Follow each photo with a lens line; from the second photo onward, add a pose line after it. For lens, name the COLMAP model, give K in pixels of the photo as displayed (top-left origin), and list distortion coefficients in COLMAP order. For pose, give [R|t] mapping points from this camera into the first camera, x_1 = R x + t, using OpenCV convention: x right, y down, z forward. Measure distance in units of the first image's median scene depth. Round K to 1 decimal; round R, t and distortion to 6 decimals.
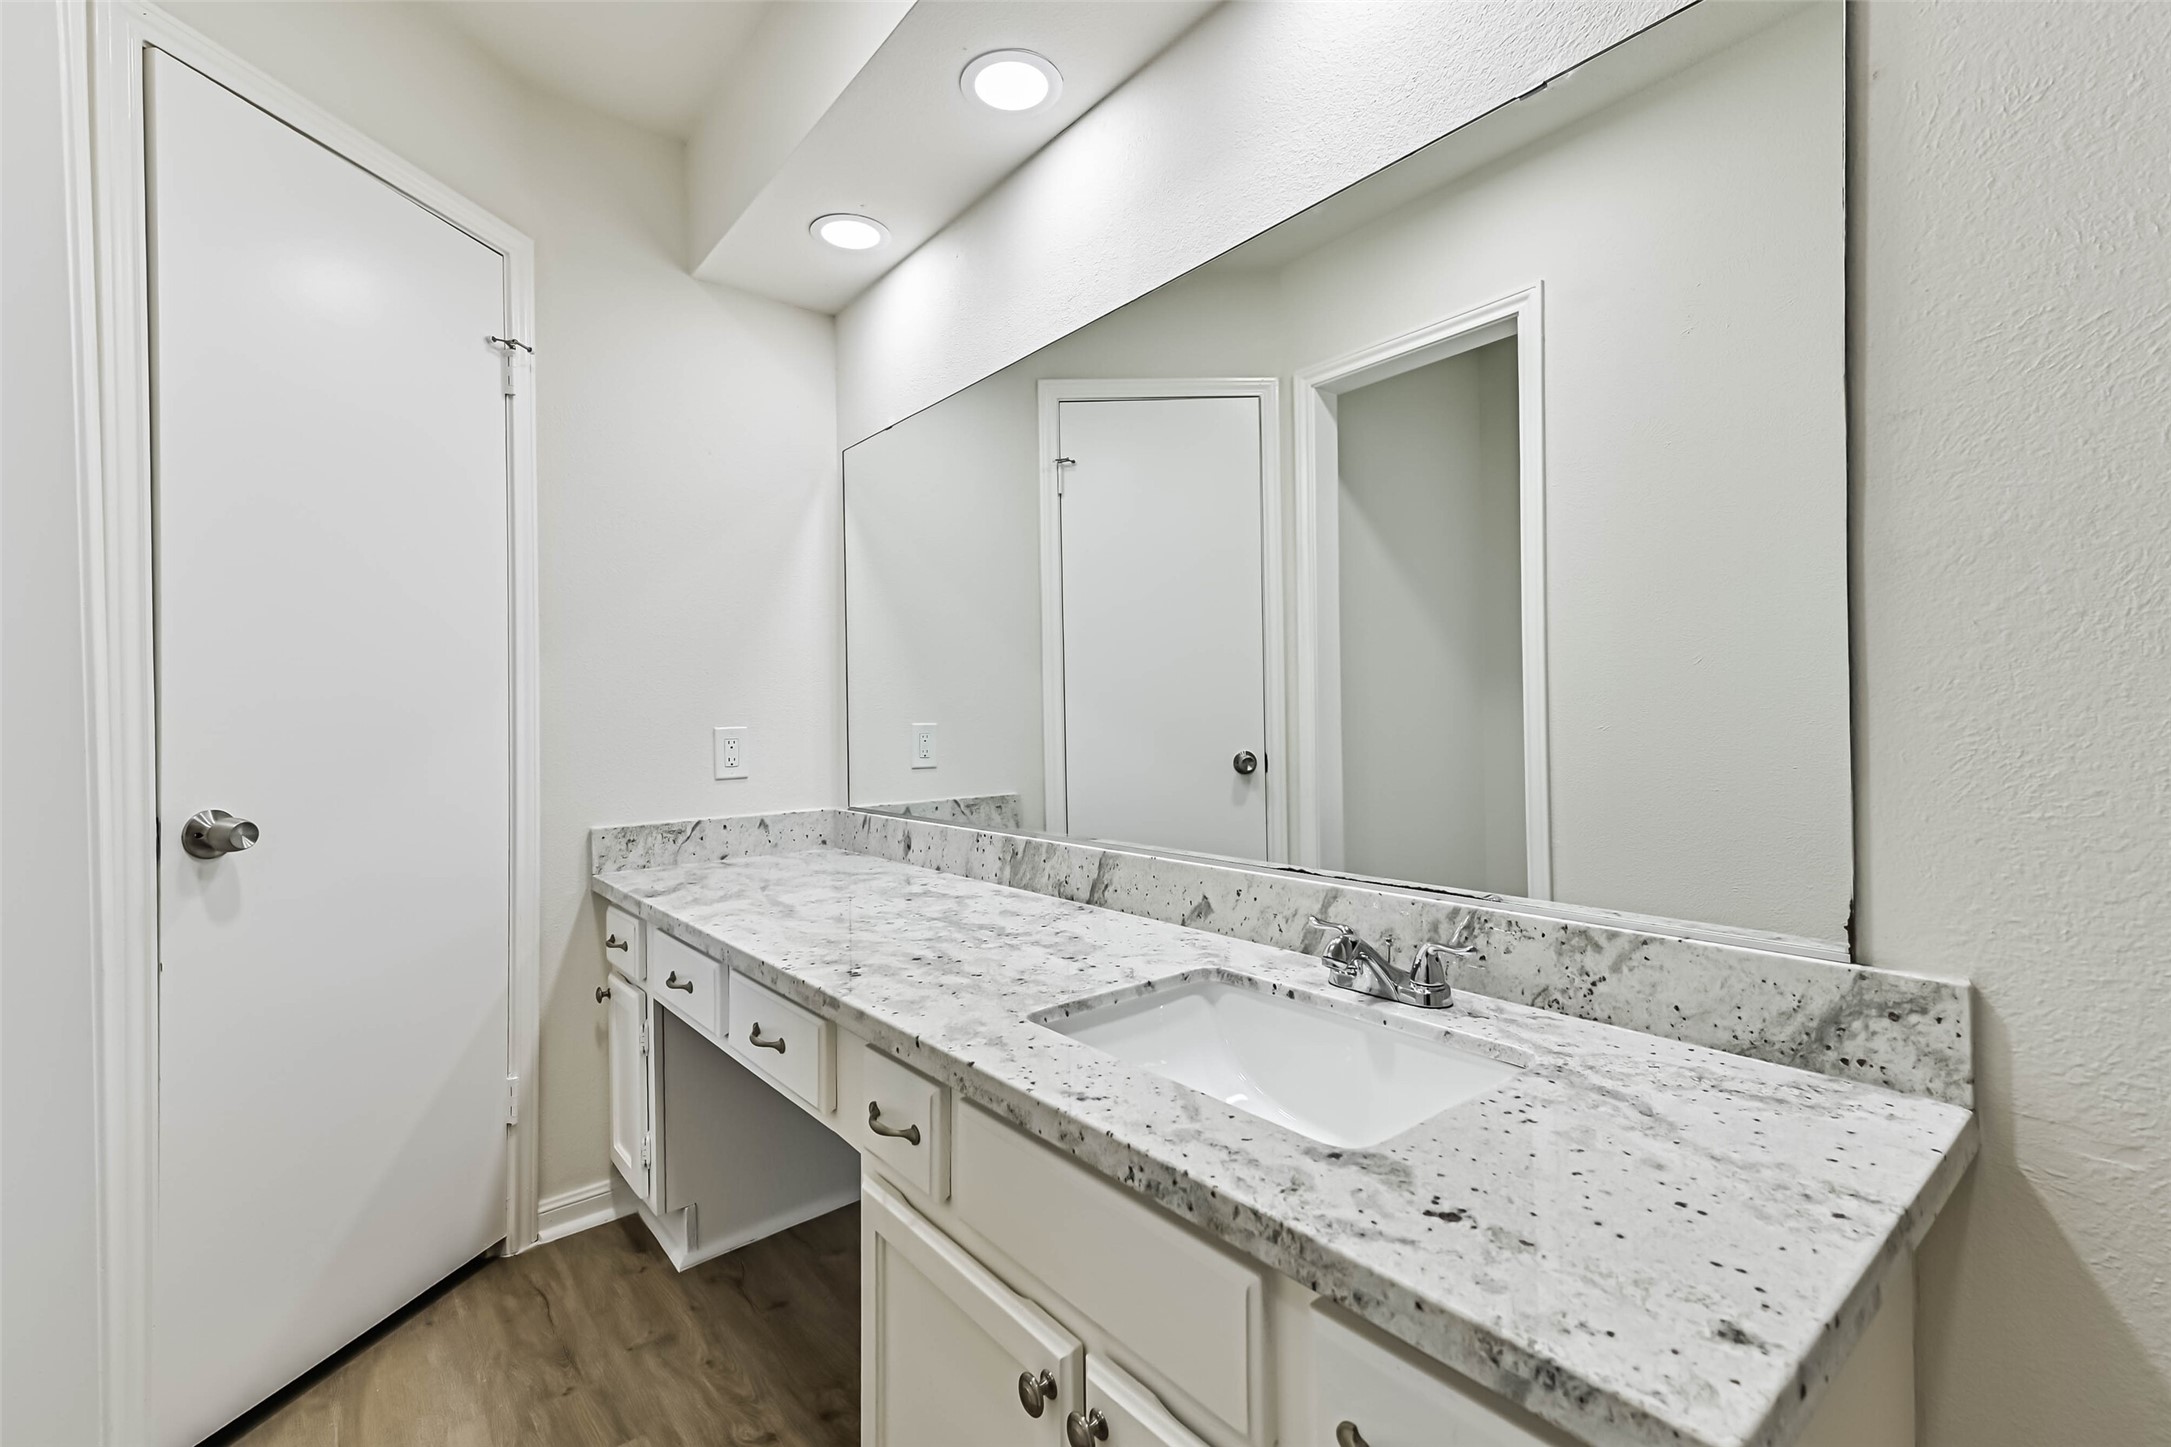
lens RADIAL K [[933.6, 0, 1084.9], [0, 933.6, 726.3], [0, 0, 1]] dist [0.027467, -0.003057]
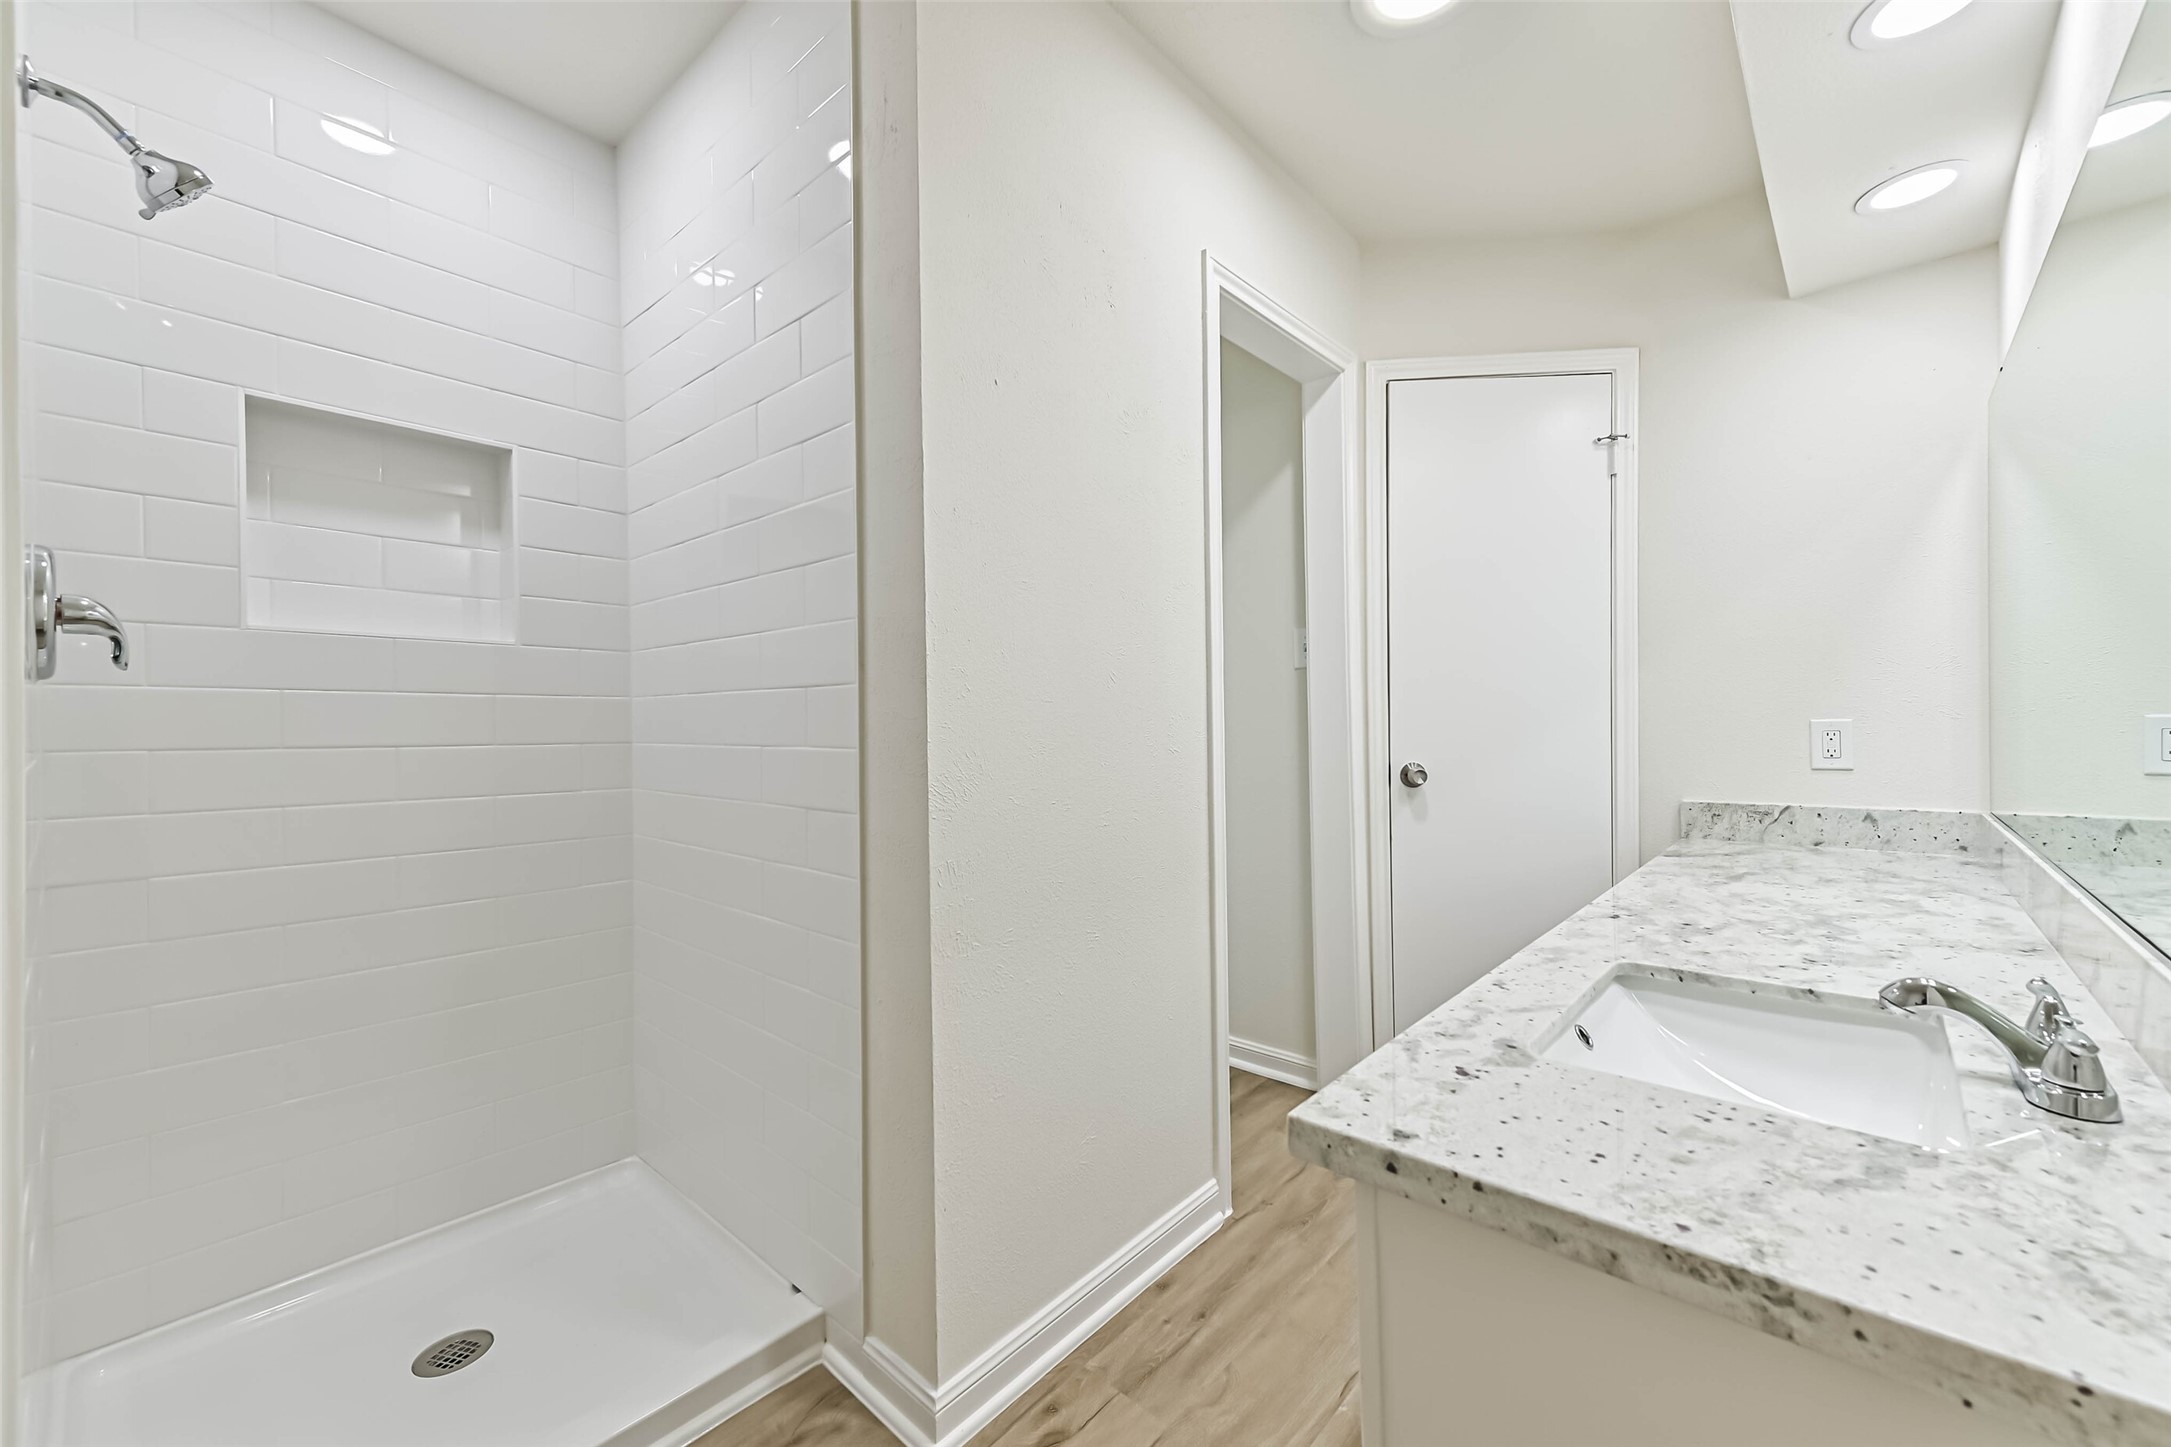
lens RADIAL K [[854.2, 0, 1093.8], [0, 854.2, 722.4], [0, 0, 1]] dist [0.005603, -0.000216]
pose [[0.146022, 0.009643, -0.989234, 0.701727], [0.005512, 0.999929, 0.010561, -0.015364], [0.989266, -0.006995, 0.145959, 0.111067]]
